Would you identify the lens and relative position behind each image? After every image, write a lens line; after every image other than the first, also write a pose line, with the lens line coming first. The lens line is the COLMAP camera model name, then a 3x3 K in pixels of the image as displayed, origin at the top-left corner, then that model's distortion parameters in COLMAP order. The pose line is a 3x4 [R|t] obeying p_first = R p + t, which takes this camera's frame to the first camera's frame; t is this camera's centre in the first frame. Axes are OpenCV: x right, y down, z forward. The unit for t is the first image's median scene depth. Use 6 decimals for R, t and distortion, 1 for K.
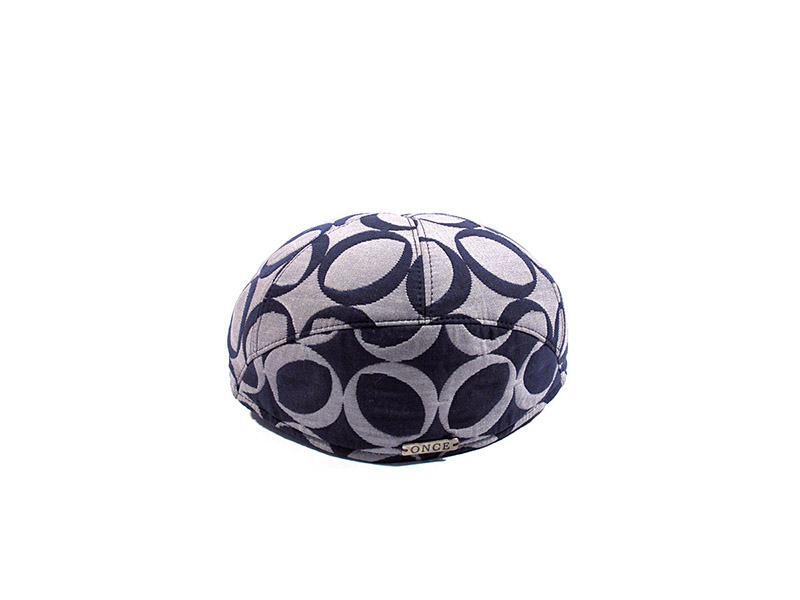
lens RADIAL K [[1010.6, 0, 400.0], [0, 1010.6, 300.0], [0, 0, 1]] dist [-0.175070, -0.003344]
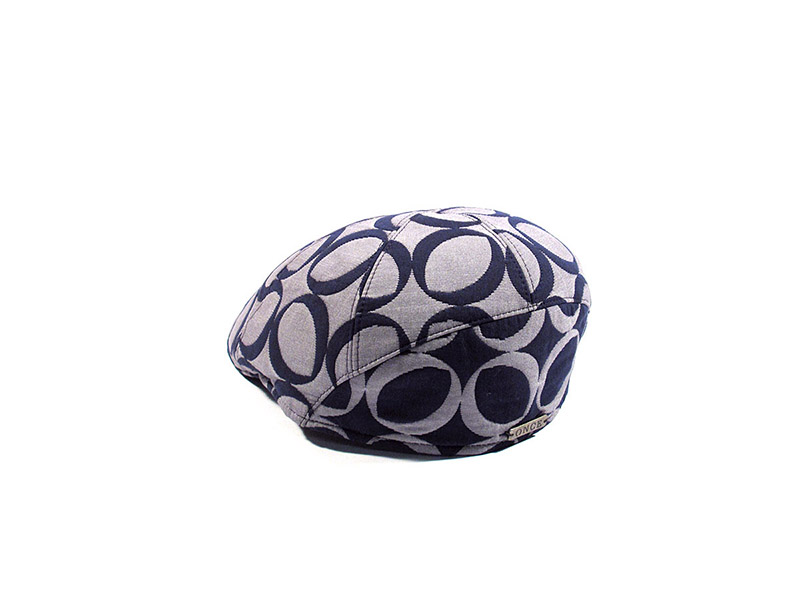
lens RADIAL K [[1010.6, 0, 400.0], [0, 1010.6, 300.0], [0, 0, 1]] dist [-0.175070, -0.003344]
pose [[0.877376, -0.159476, 0.452525, -0.551254], [0.152712, 0.986917, 0.051718, -0.060244], [-0.454852, 0.023730, 0.890251, 0.128904]]
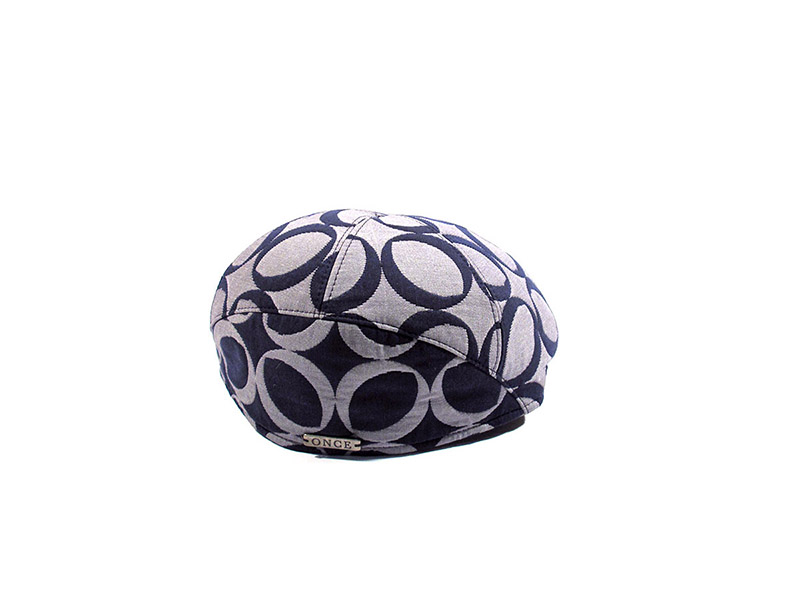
lens RADIAL K [[1010.6, 0, 400.0], [0, 1010.6, 300.0], [0, 0, 1]] dist [-0.175070, -0.003344]
pose [[0.900017, 0.140213, -0.412685, 0.497548], [-0.144015, 0.989330, 0.022052, -0.027688], [0.411374, 0.039585, 0.910607, 0.108632]]
